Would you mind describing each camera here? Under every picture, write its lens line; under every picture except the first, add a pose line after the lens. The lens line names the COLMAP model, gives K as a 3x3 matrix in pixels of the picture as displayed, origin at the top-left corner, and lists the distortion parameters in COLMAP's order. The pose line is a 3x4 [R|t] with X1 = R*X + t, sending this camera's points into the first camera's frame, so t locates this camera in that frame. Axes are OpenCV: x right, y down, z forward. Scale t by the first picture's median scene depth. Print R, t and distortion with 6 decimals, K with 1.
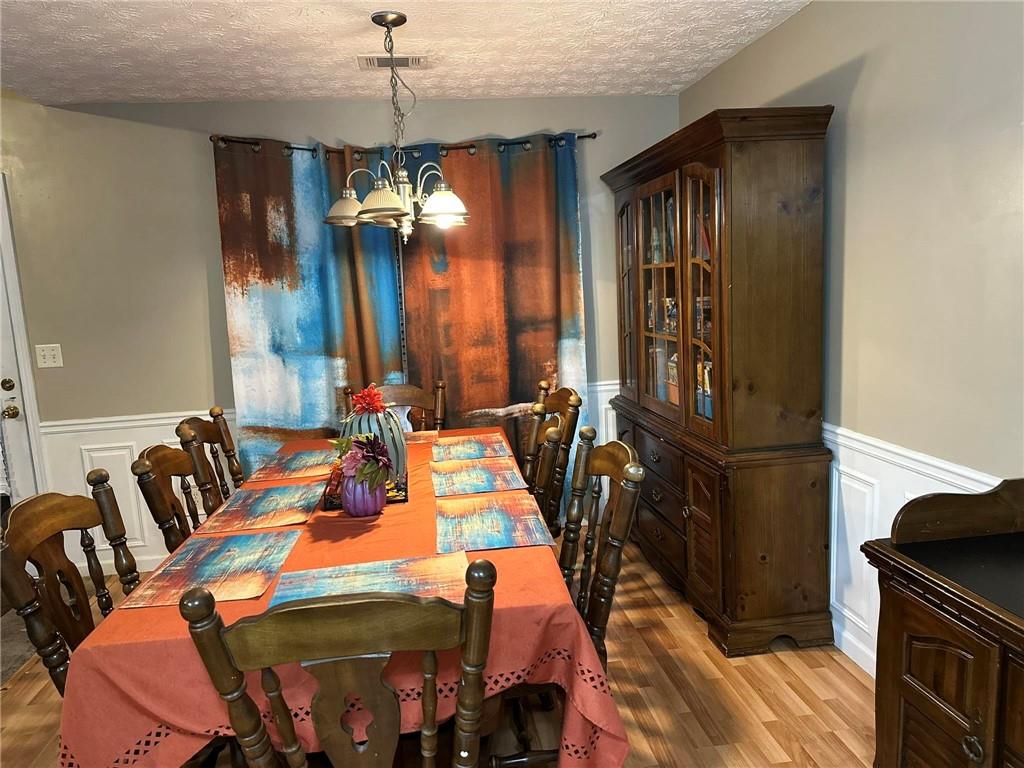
lens RADIAL K [[709.7, 0, 511.4], [0, 709.7, 390.0], [0, 0, 1]] dist [0.118964, -0.179102]
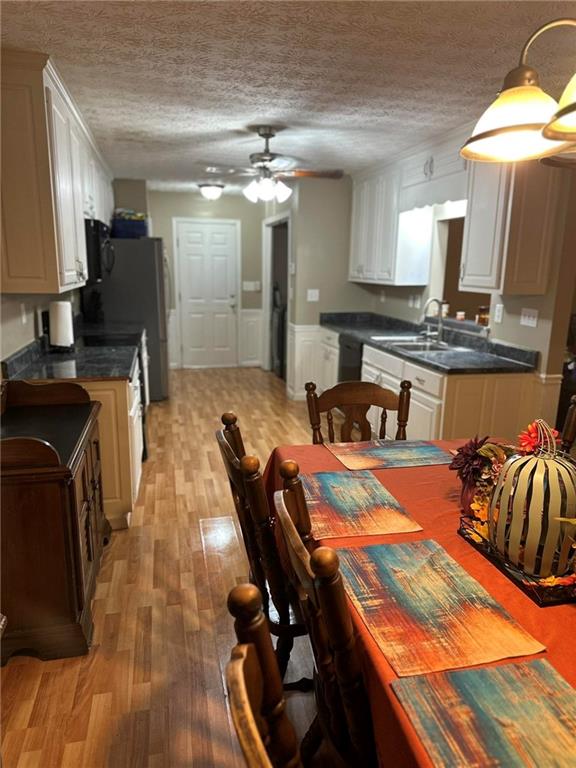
lens RADIAL K [[532.3, 0, 288.0], [0, 532.3, 384.0], [0, 0, 1]] dist [0.118964, -0.179102]
pose [[-0.996170, 0.050106, -0.071654, 0.062282], [0.020823, 0.931887, 0.362150, -0.160759], [0.084919, 0.359271, -0.929362, 0.959418]]
